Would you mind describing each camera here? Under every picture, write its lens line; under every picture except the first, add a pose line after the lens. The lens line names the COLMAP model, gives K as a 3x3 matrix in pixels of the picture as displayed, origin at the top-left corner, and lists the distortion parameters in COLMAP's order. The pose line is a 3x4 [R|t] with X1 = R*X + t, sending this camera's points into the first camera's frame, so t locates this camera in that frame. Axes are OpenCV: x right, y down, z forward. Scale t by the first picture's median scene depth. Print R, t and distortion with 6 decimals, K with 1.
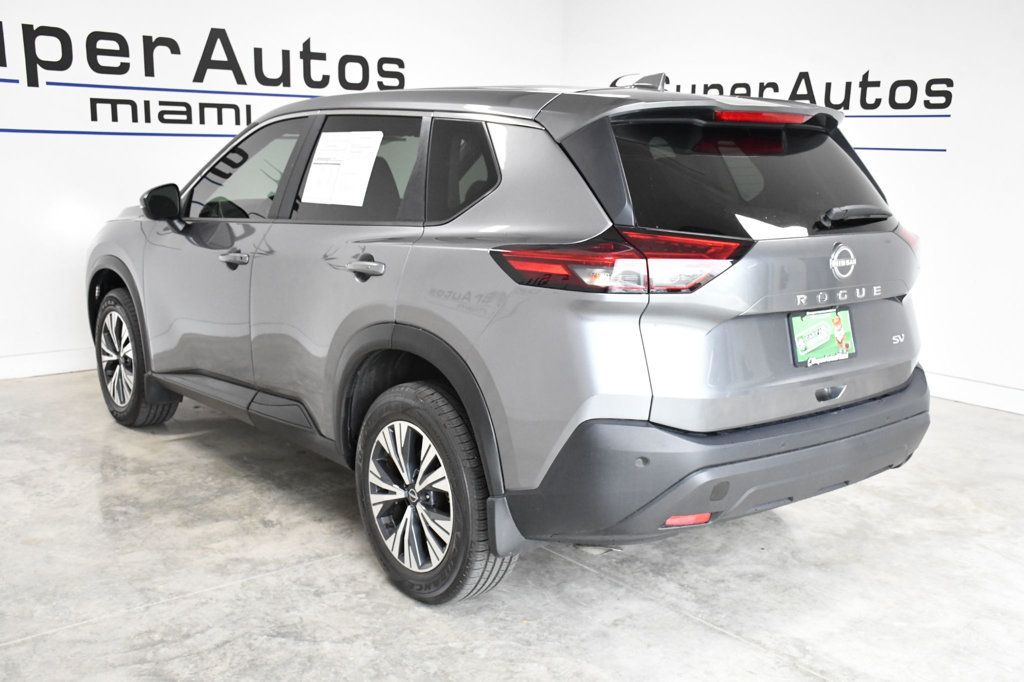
lens RADIAL K [[1043.2, 0, 508.1], [0, 1043.2, 342.4], [0, 0, 1]] dist [0.097972, 0.000000]
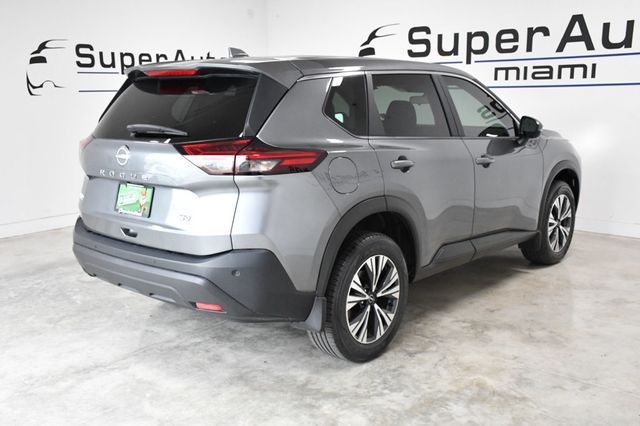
lens RADIAL K [[652.0, 0, 315.5], [0, 652.0, 212.2], [0, 0, 1]] dist [0.097972, 0.000000]
pose [[0.197586, 0.166247, -0.966086, 1.090521], [-0.177432, 0.975302, 0.131544, -0.139800], [0.964094, 0.145423, 0.222204, 0.819773]]
